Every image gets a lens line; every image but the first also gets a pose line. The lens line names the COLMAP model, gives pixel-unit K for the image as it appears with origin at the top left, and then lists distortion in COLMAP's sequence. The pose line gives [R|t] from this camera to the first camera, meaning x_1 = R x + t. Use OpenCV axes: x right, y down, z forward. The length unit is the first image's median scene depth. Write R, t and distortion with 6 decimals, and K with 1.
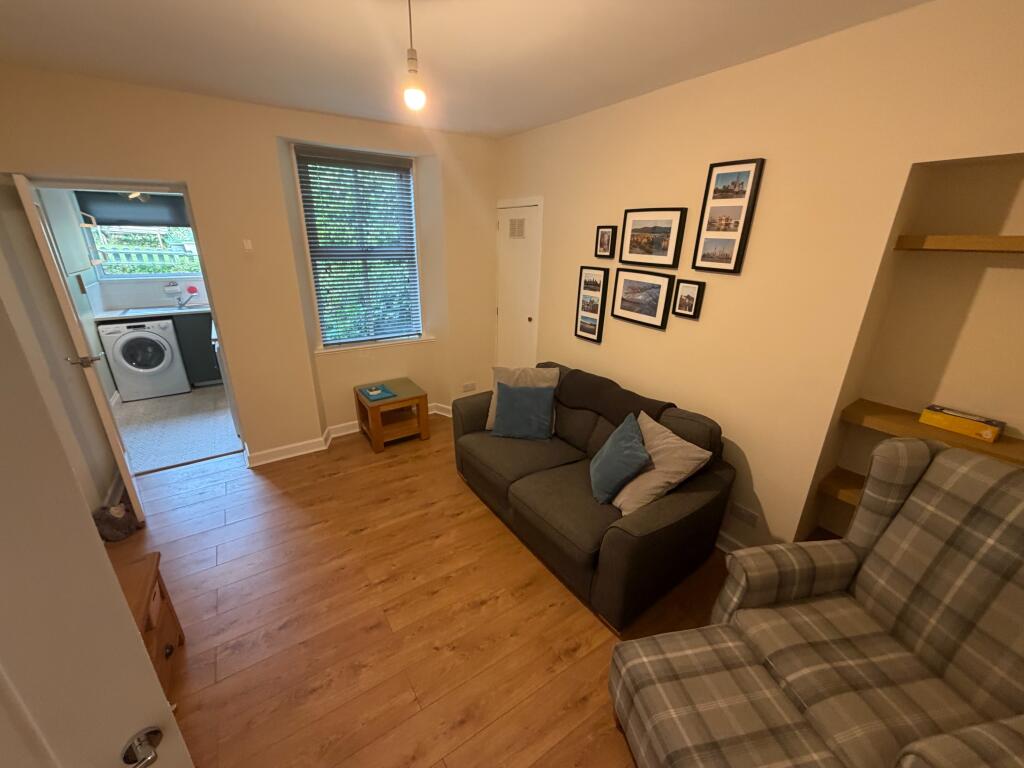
lens RADIAL K [[407.5, 0, 507.5], [0, 407.5, 383.1], [0, 0, 1]] dist [-0.000396, -0.000134]
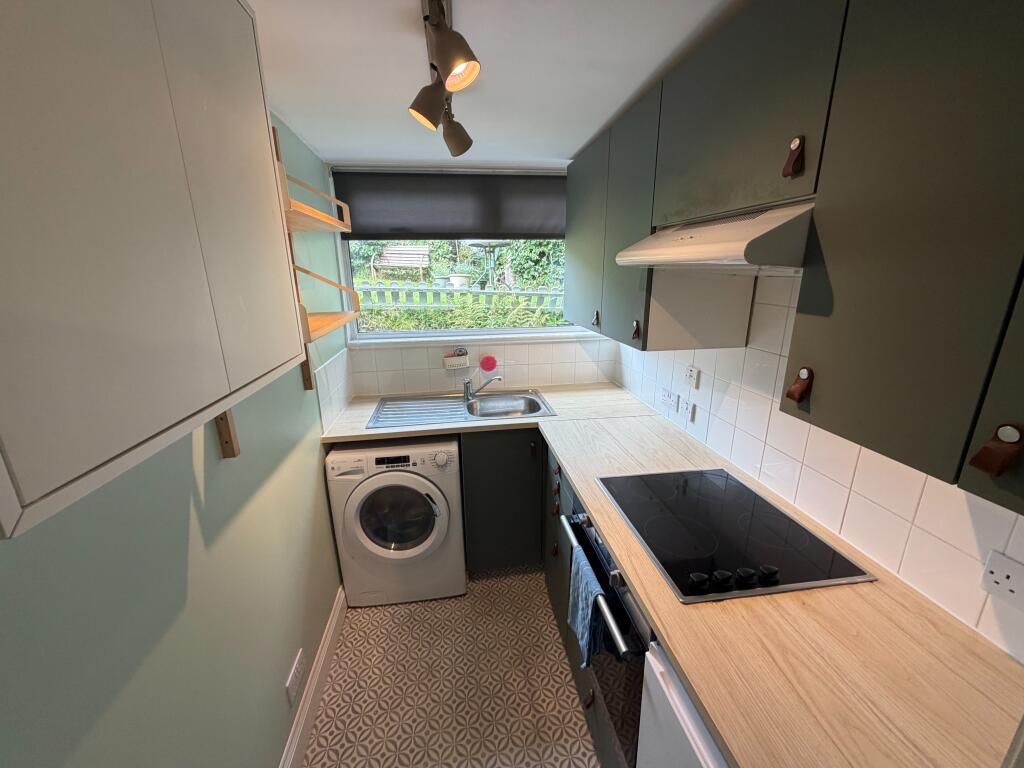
lens RADIAL K [[407.5, 0, 507.5], [0, 407.5, 383.1], [0, 0, 1]] dist [-0.000396, -0.000134]
pose [[0.899407, 0.091512, -0.427426, -1.025474], [-0.121056, 0.991740, -0.042399, -0.355795], [0.420015, 0.089877, 0.903056, 1.072369]]
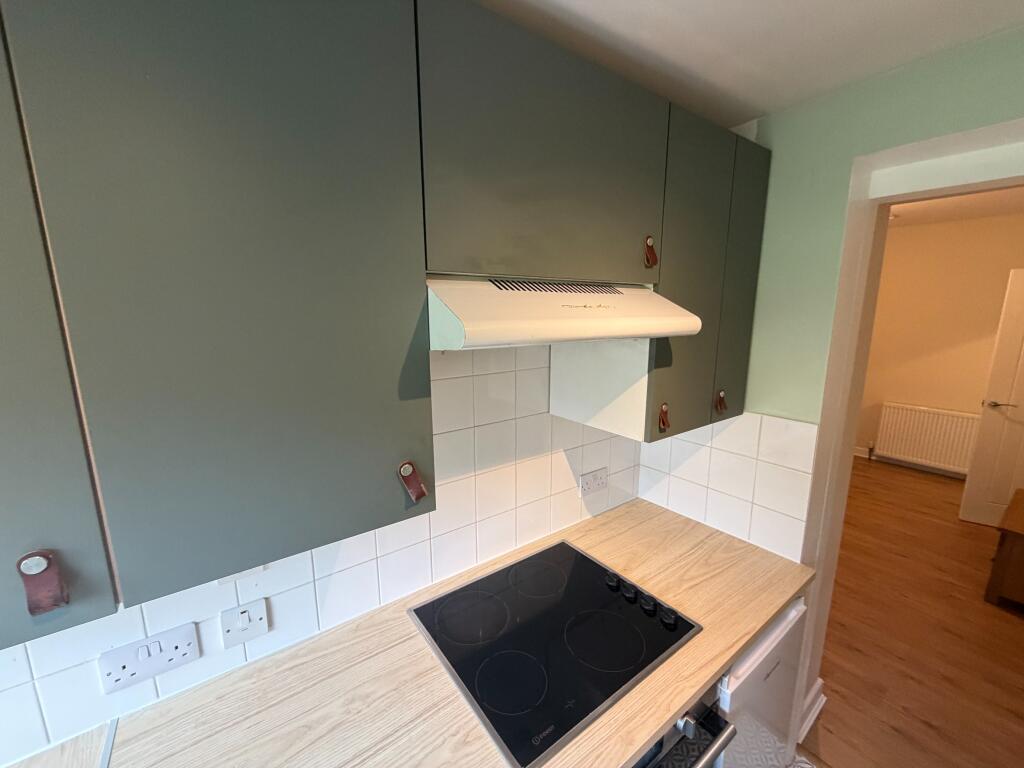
lens RADIAL K [[407.5, 0, 507.5], [0, 407.5, 383.1], [0, 0, 1]] dist [-0.000396, -0.000134]
pose [[-0.037486, -0.193755, 0.980334, -1.358784], [0.339083, 0.920353, 0.194866, -0.561776], [-0.940009, 0.339719, 0.031198, 1.558475]]
